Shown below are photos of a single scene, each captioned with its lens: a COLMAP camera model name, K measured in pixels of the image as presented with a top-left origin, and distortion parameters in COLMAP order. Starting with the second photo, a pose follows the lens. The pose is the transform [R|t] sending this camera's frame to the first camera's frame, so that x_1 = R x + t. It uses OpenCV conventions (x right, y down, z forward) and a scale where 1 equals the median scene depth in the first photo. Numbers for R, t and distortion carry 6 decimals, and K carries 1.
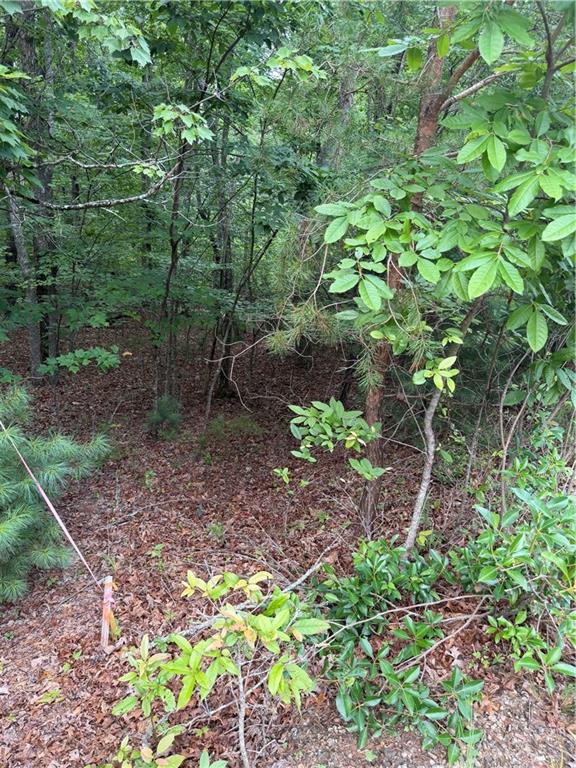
lens RADIAL K [[542.5, 0, 289.5], [0, 542.5, 387.6], [0, 0, 1]] dist [0.024655, -0.036947]
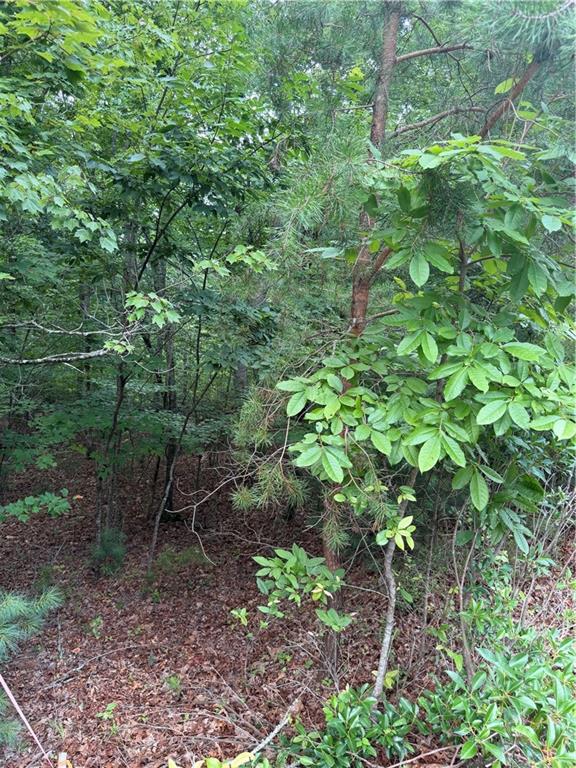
lens RADIAL K [[542.5, 0, 279.4], [0, 542.5, 397.8], [0, 0, 1]] dist [0.024655, -0.036947]
pose [[0.995077, -0.033400, 0.093308, -0.045378], [0.050409, 0.981187, -0.186361, -0.082282], [-0.085329, 0.190147, 0.978041, -0.083207]]
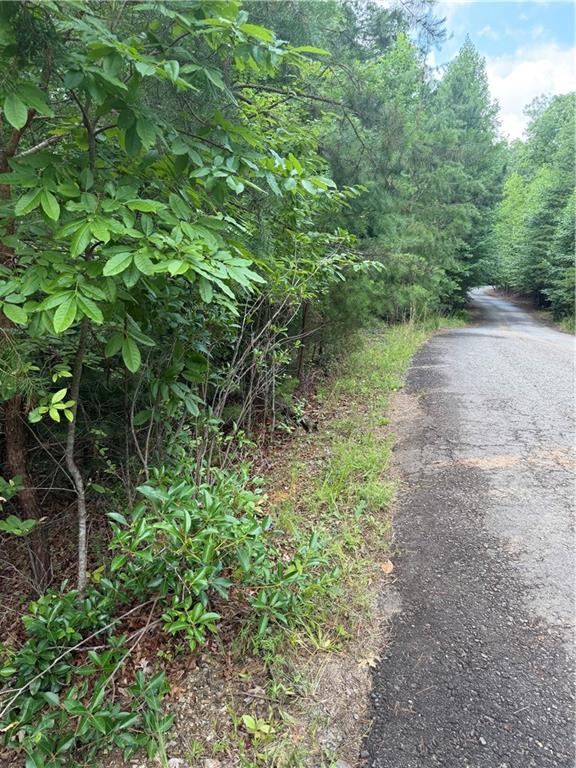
lens RADIAL K [[542.5, 0, 277.4], [0, 542.5, 386.8], [0, 0, 1]] dist [0.024655, -0.036947]
pose [[0.808640, -0.204889, 0.551472, 0.043425], [0.250019, 0.968216, -0.006889, 0.042354], [-0.532533, 0.143449, 0.834165, -0.098322]]
